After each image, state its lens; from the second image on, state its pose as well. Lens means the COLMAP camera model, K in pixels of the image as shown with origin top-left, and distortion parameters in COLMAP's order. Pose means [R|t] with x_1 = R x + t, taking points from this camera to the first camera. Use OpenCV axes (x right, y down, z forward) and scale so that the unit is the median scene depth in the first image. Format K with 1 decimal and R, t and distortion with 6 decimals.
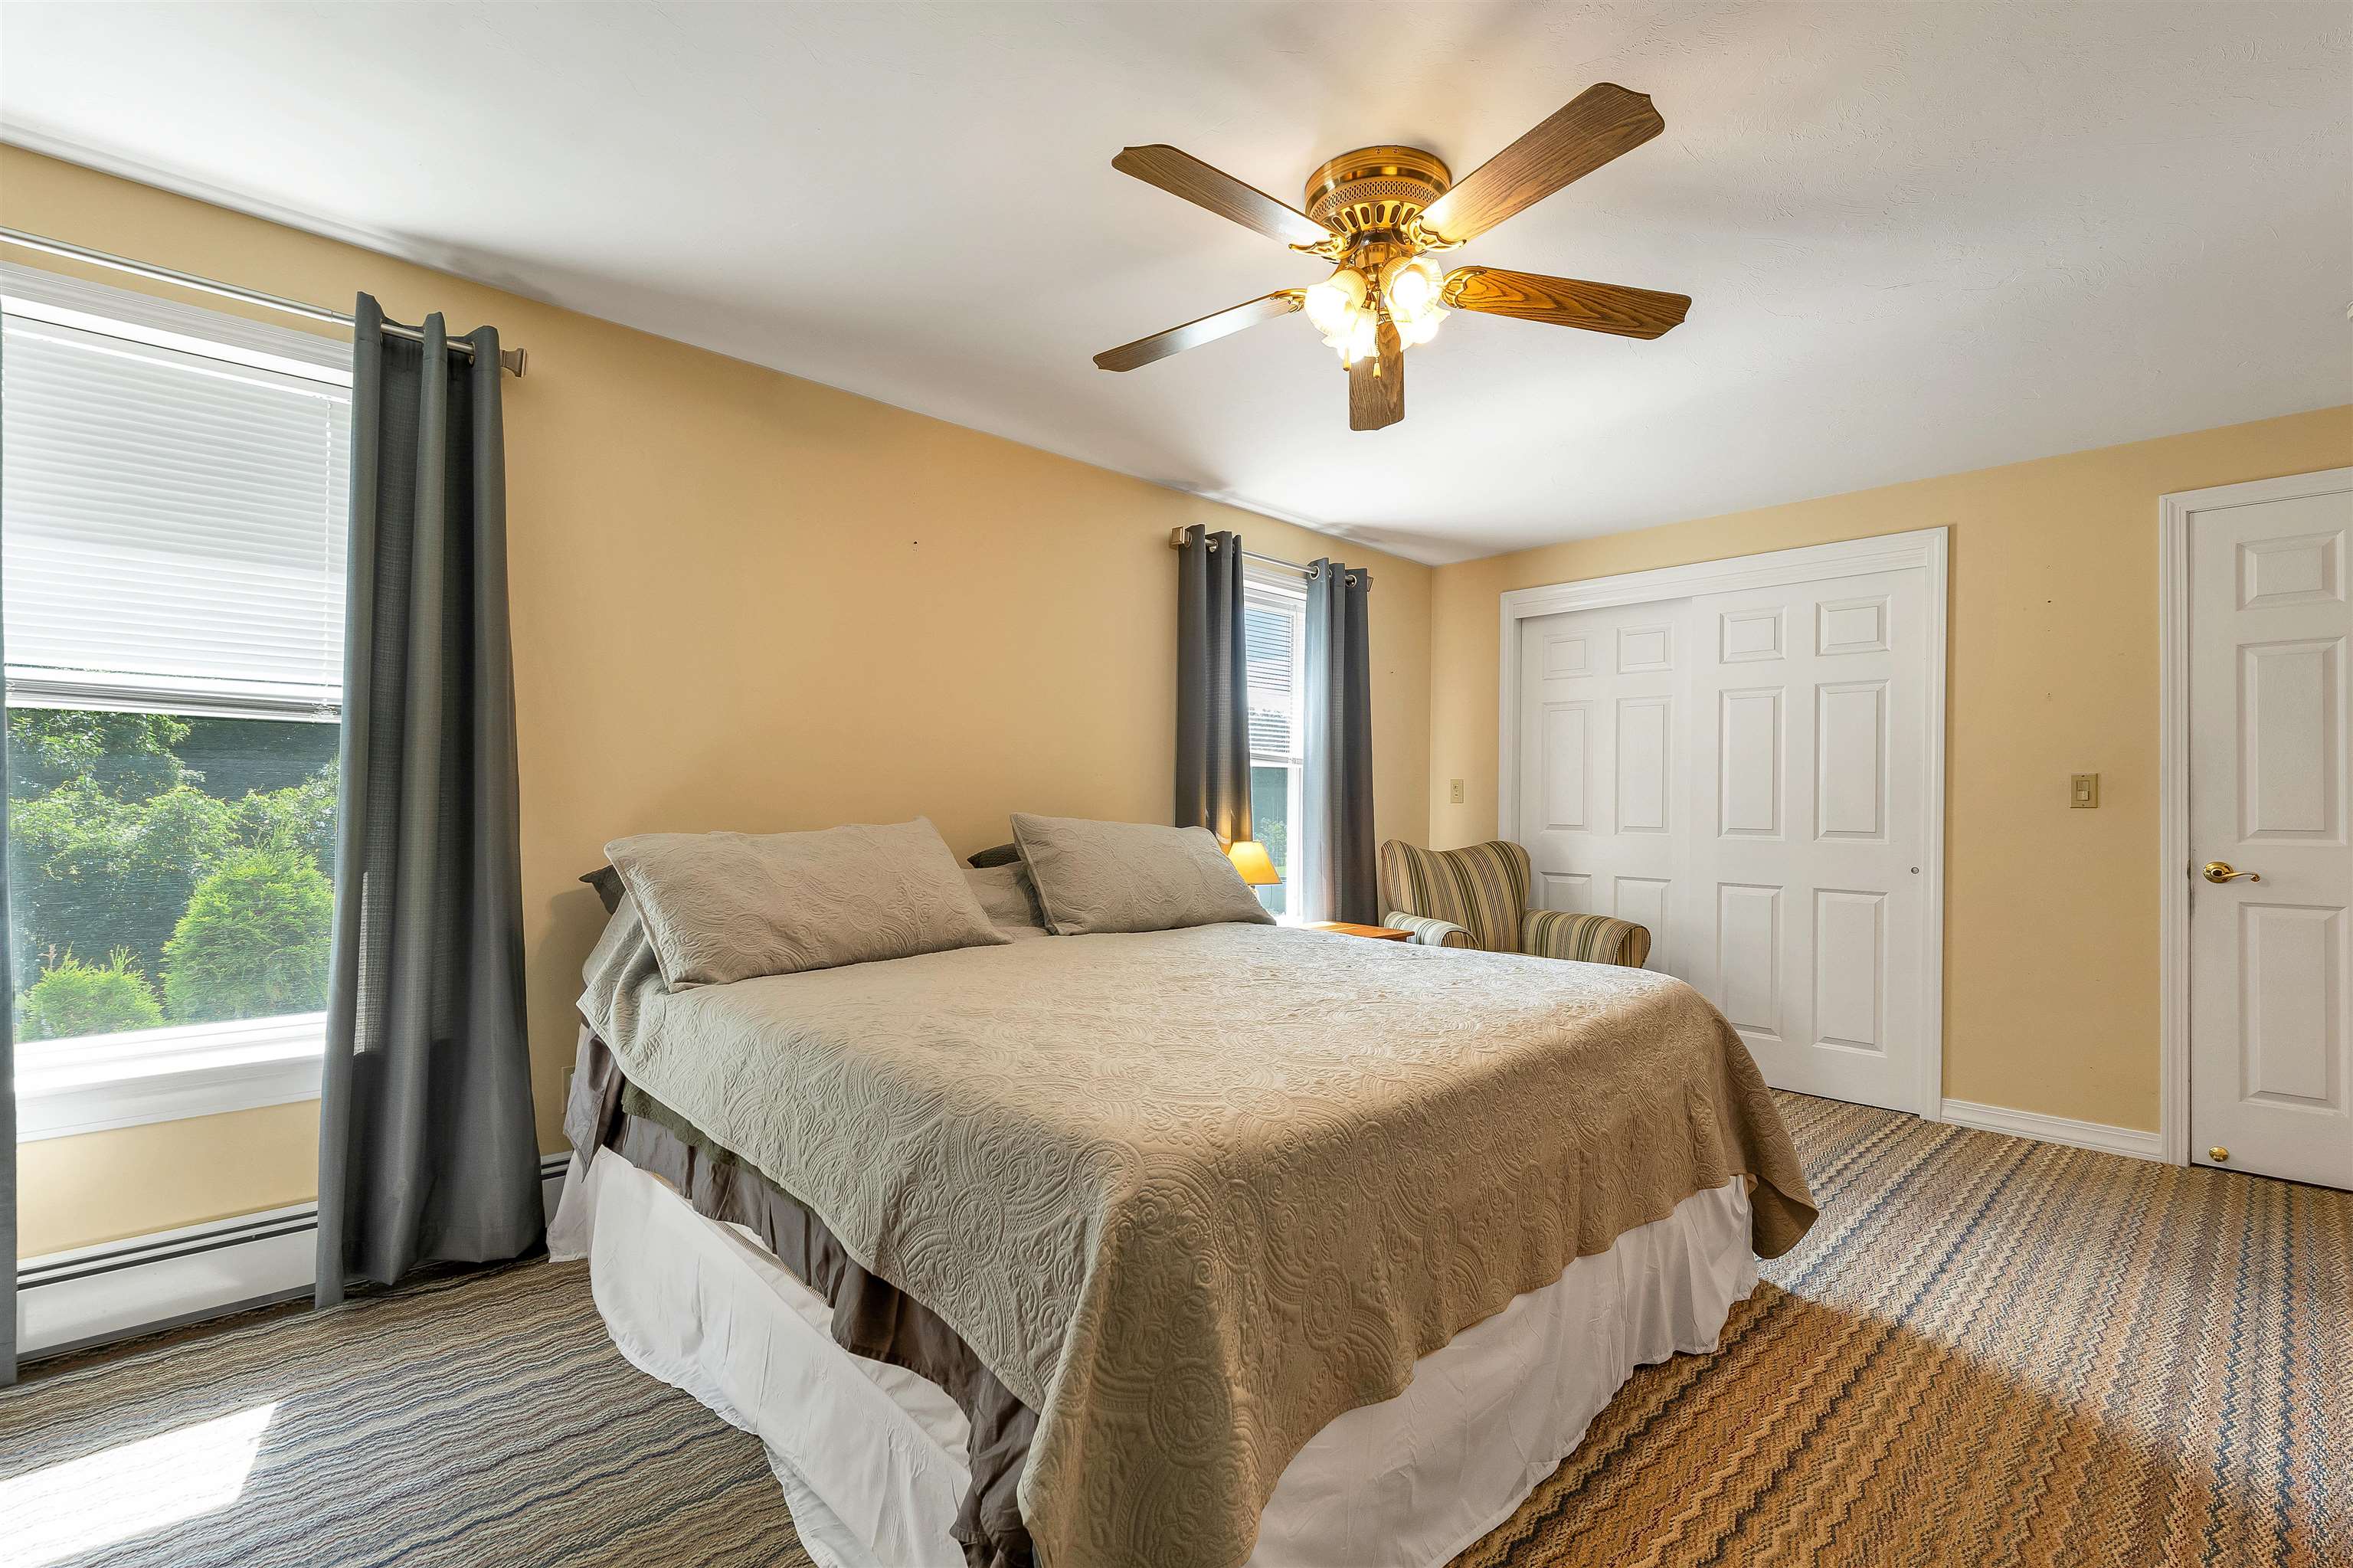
lens RADIAL K [[1076.2, 0, 1176.9], [0, 1076.2, 771.4], [0, 0, 1]] dist [0.018918, 0.001191]
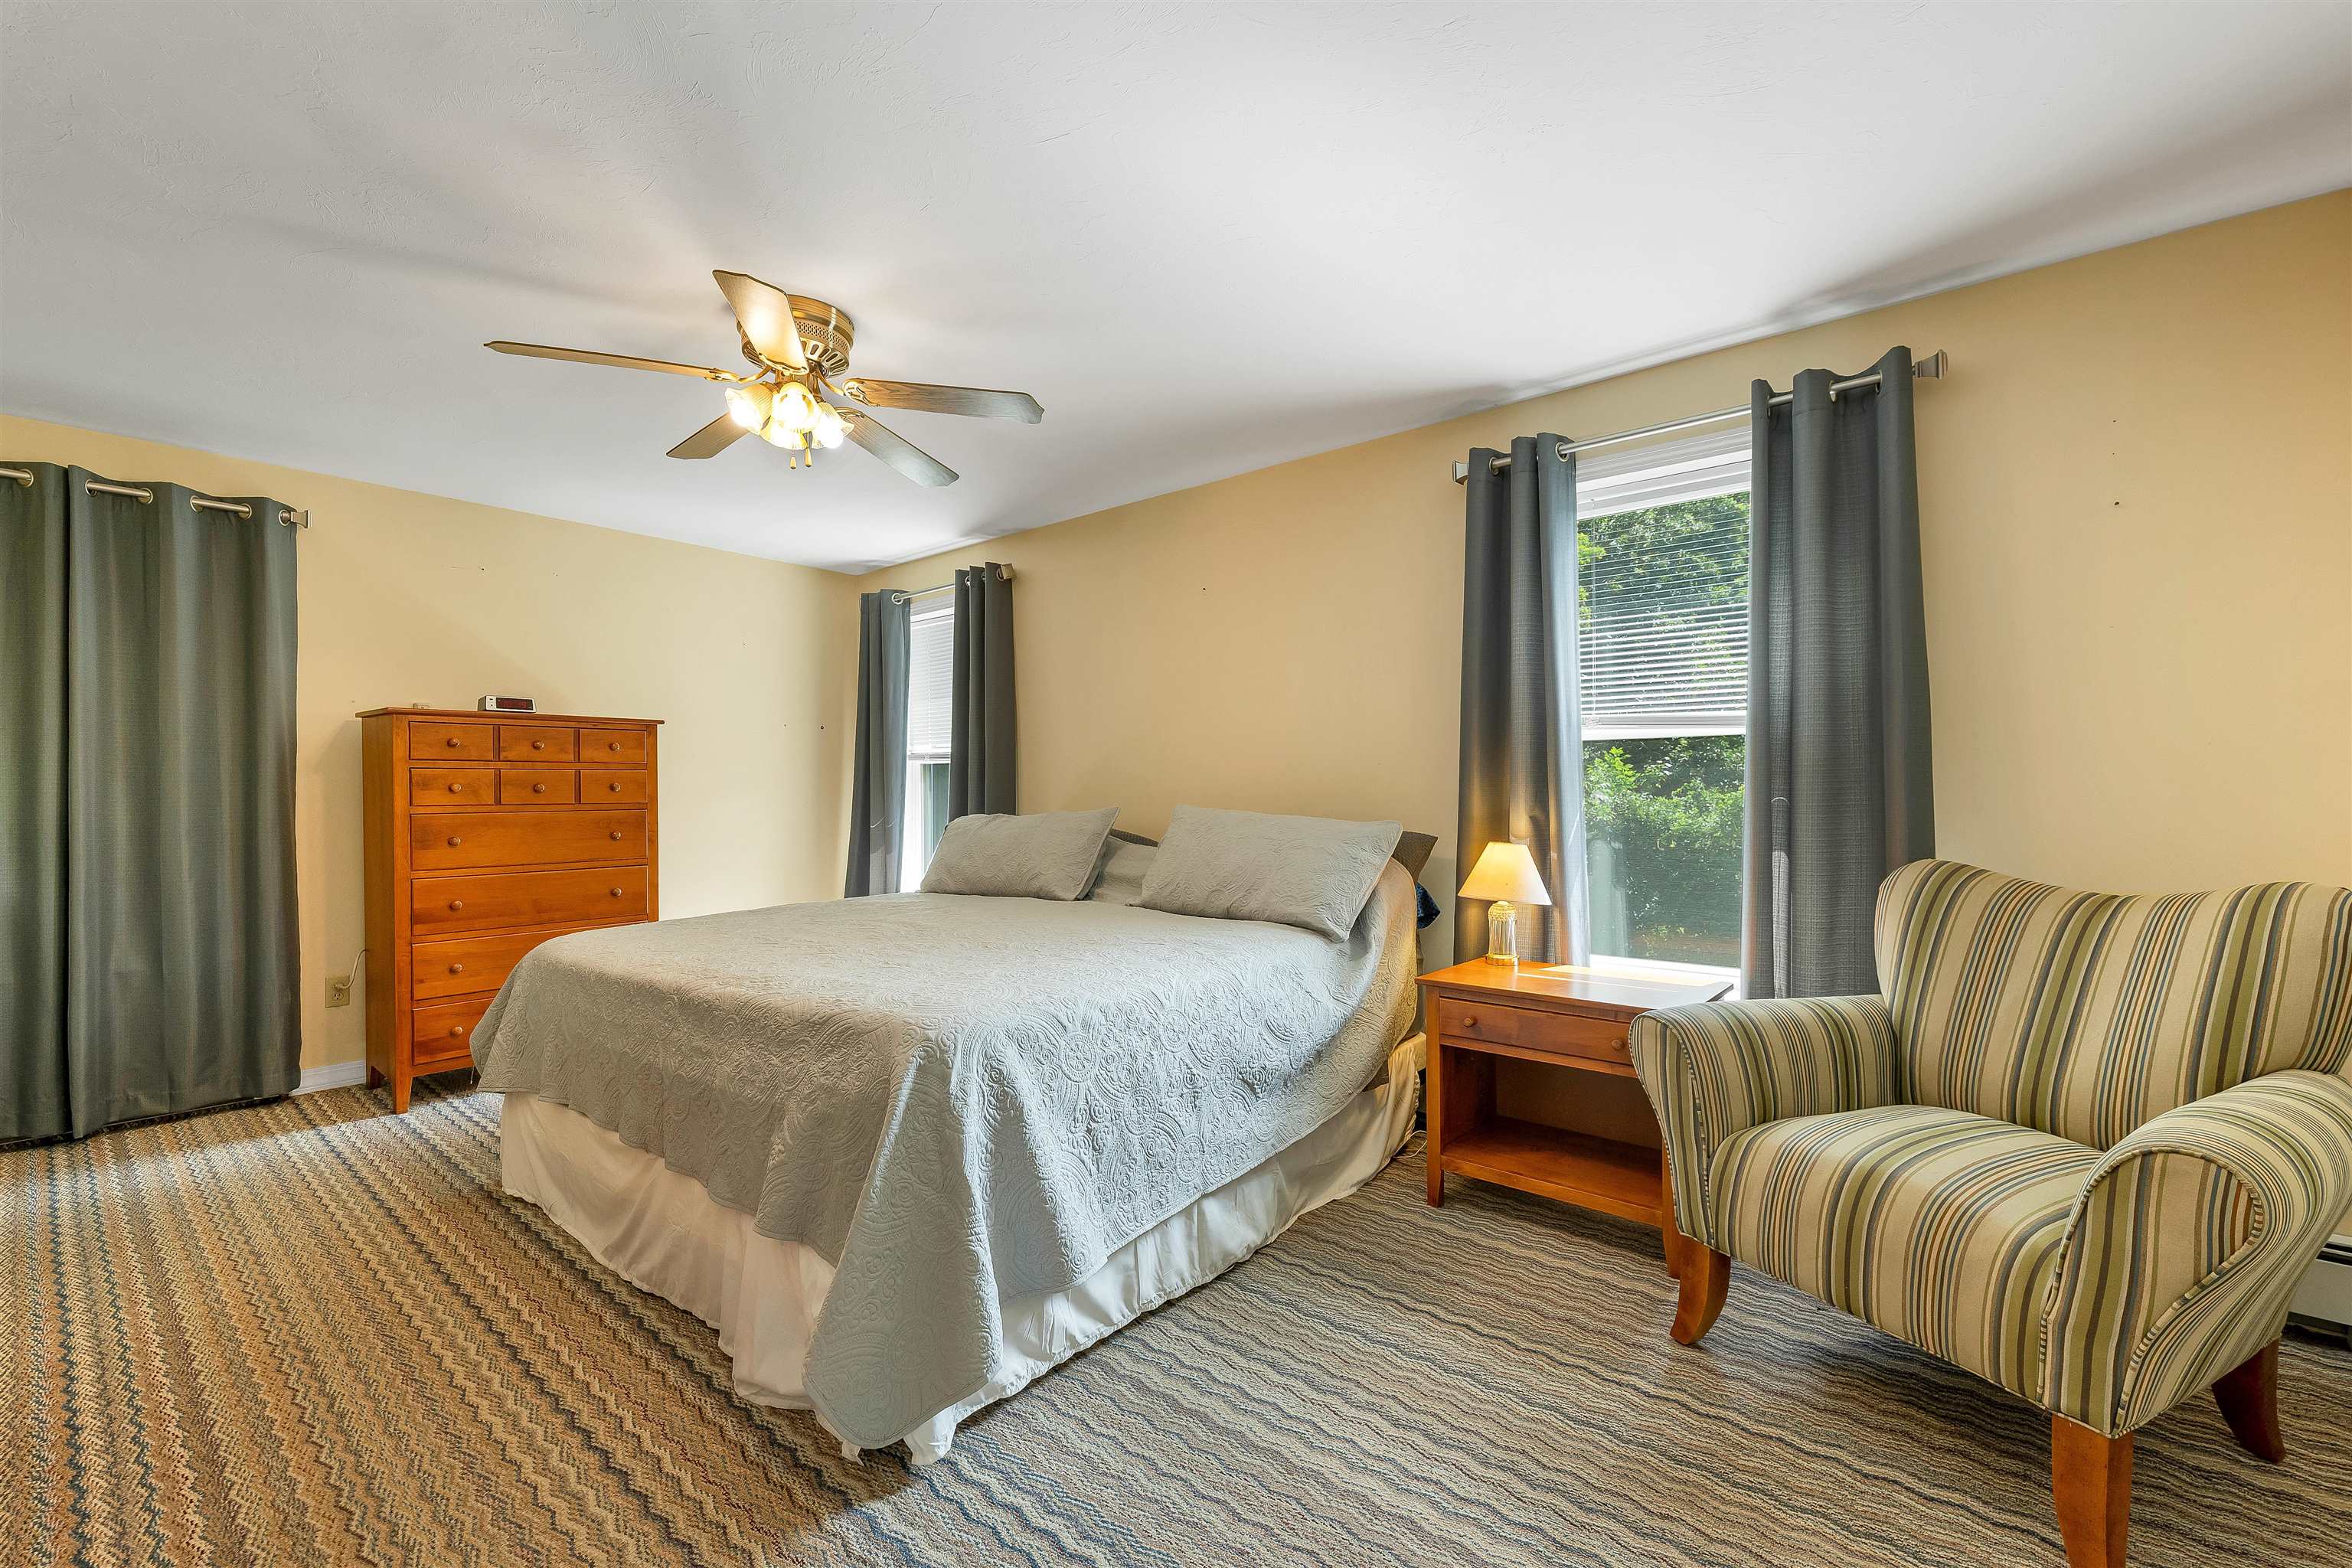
lens RADIAL K [[971.7, 0, 1173.0], [0, 971.7, 798.6], [0, 0, 1]] dist [-0.001227, 0.000421]
pose [[0.099484, -0.008925, -0.994999, 1.213890], [0.028240, 0.999582, -0.006143, 0.051046], [0.994638, -0.027487, 0.099694, 1.175901]]
